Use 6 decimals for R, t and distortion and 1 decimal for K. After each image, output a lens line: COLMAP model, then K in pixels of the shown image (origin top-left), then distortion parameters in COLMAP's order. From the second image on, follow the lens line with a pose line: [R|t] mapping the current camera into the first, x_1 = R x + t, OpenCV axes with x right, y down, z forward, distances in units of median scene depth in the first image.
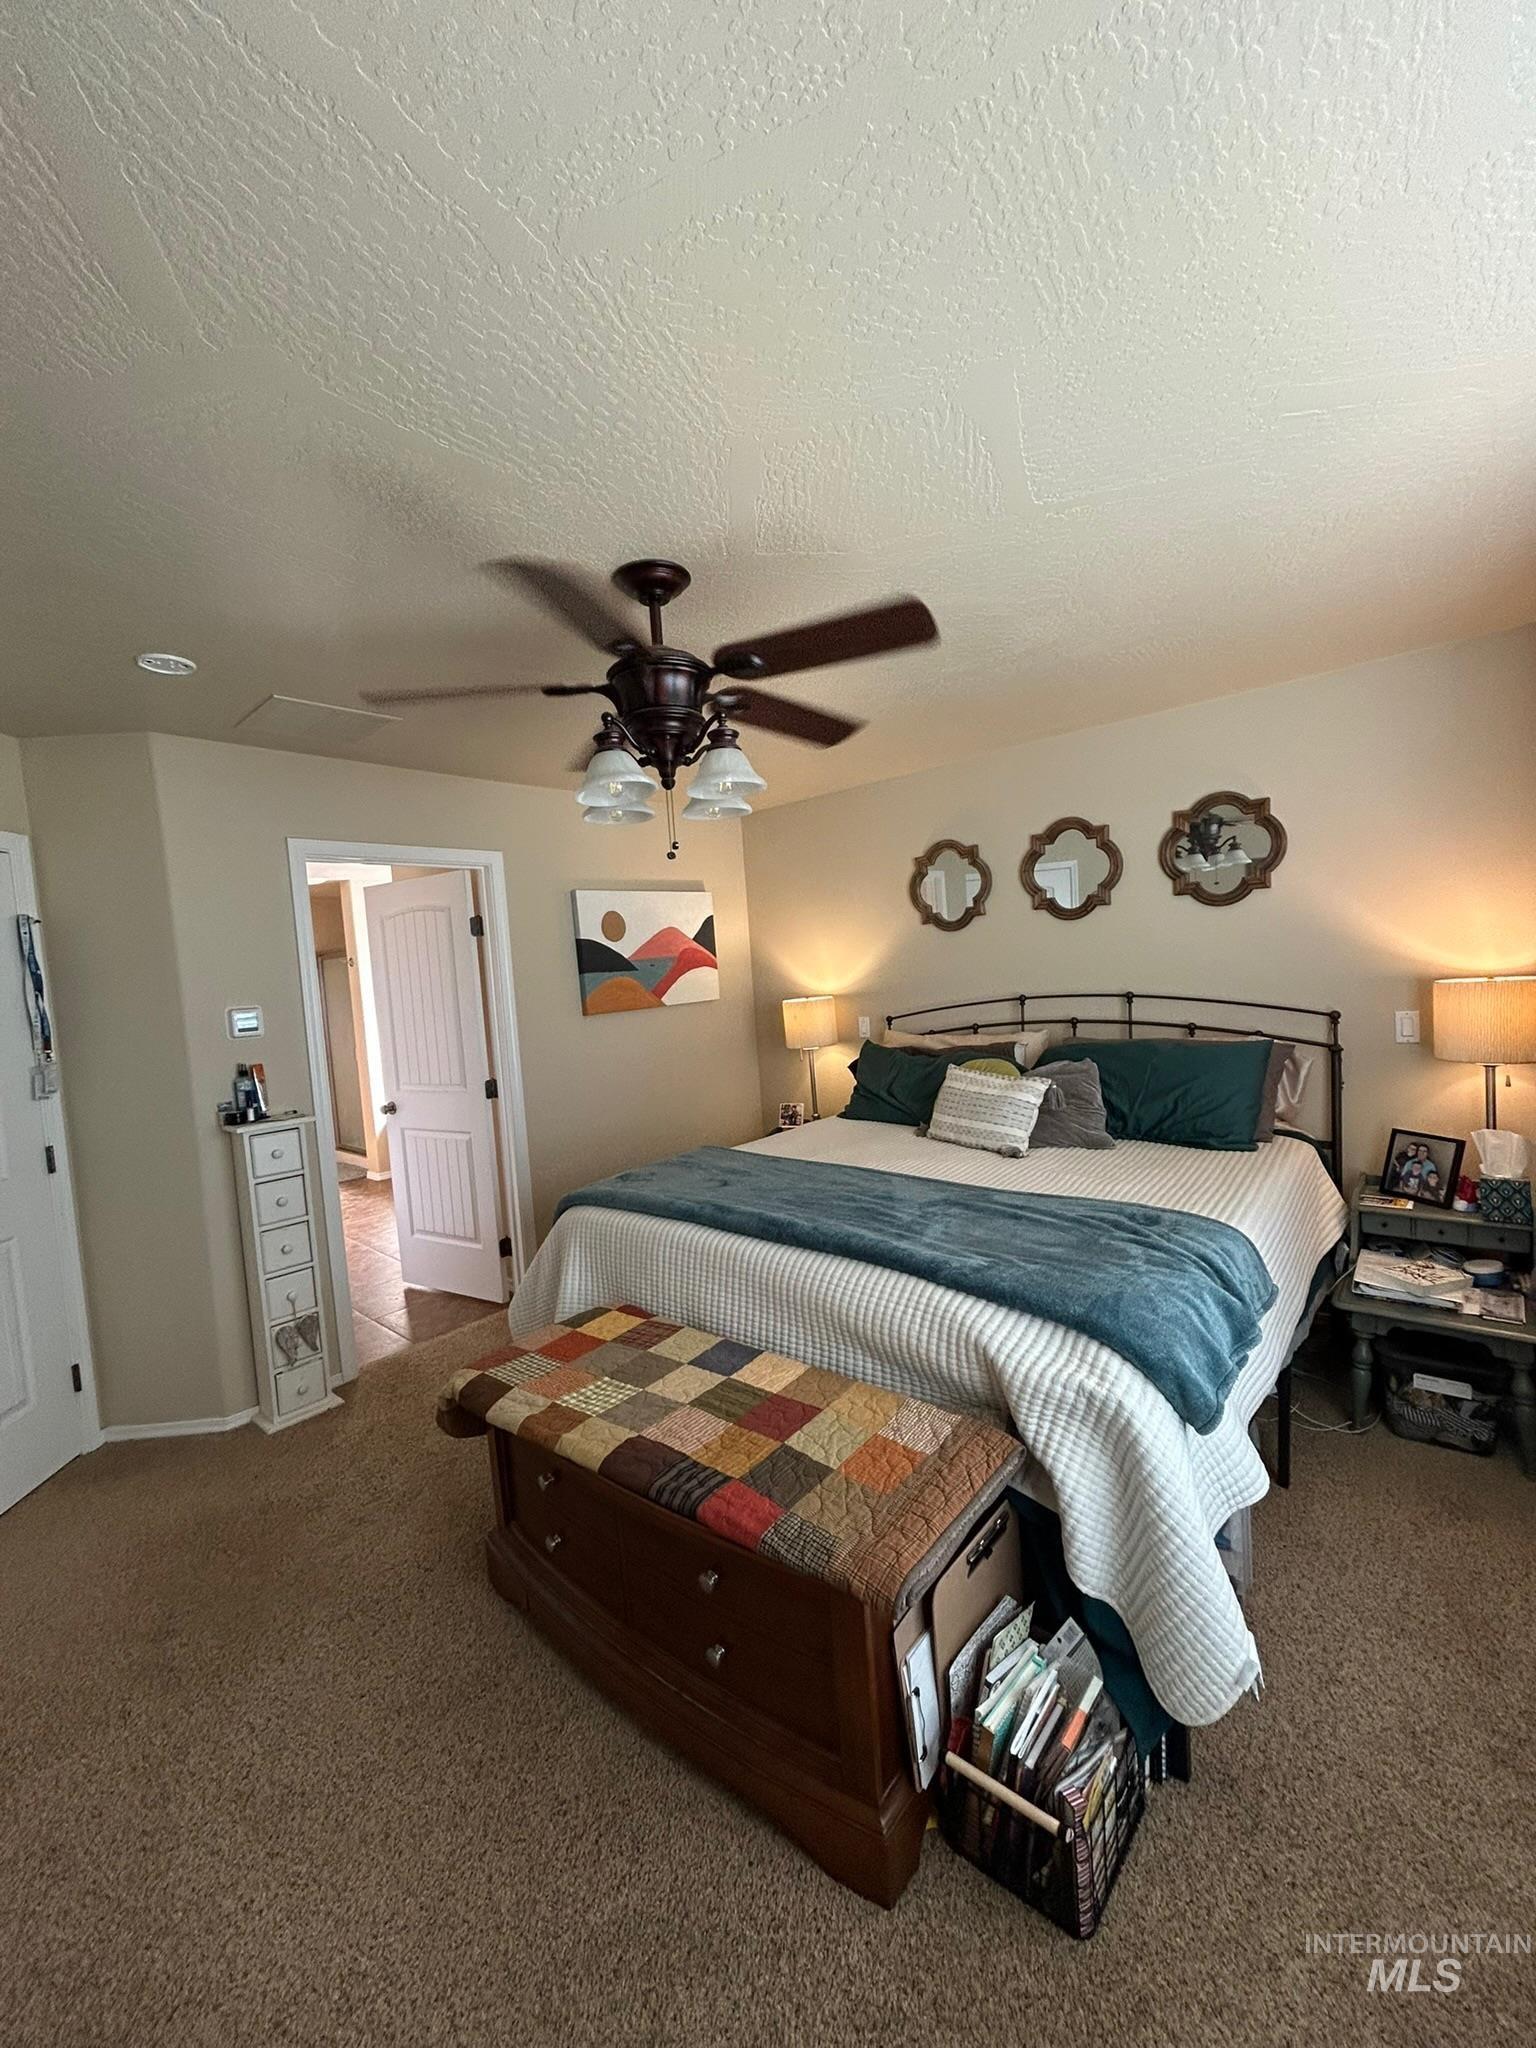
lens RADIAL K [[821.5, 0, 768.8], [0, 821.5, 1020.0], [0, 0, 1]] dist [-0.001518, 0.000138]
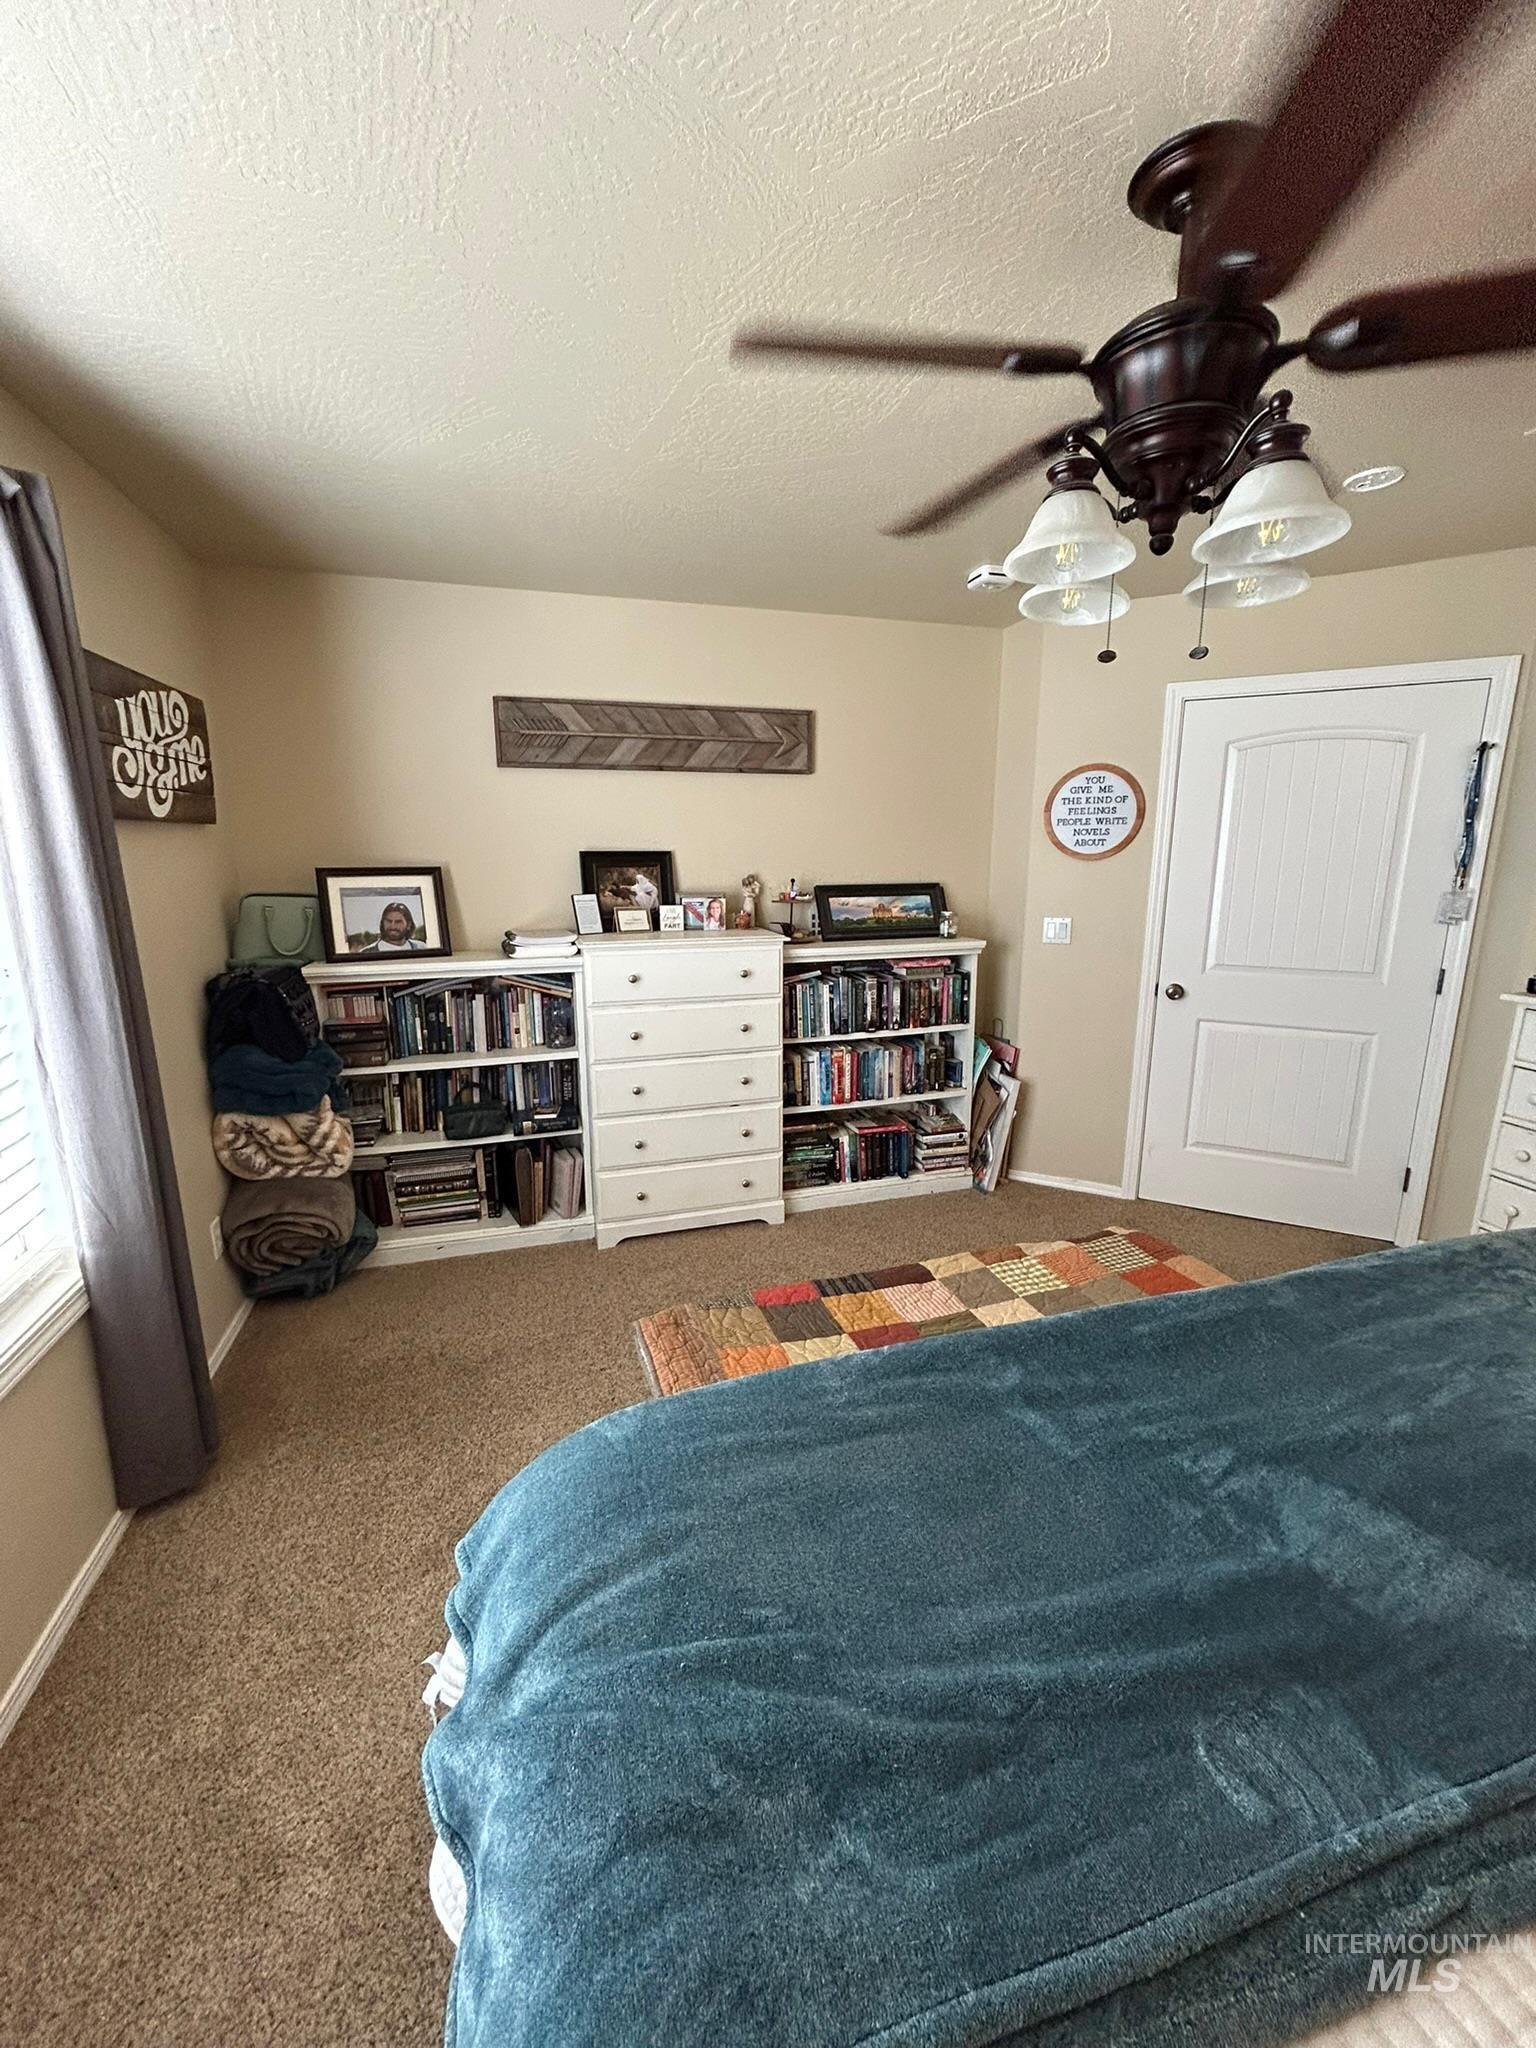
lens RADIAL K [[821.5, 0, 768.8], [0, 821.5, 1020.0], [0, 0, 1]] dist [-0.001518, 0.000138]
pose [[-0.518945, 0.244312, -0.819151, 0.655447], [-0.025441, 0.953448, 0.300484, -0.116409], [0.854429, 0.176775, -0.488571, 1.118146]]
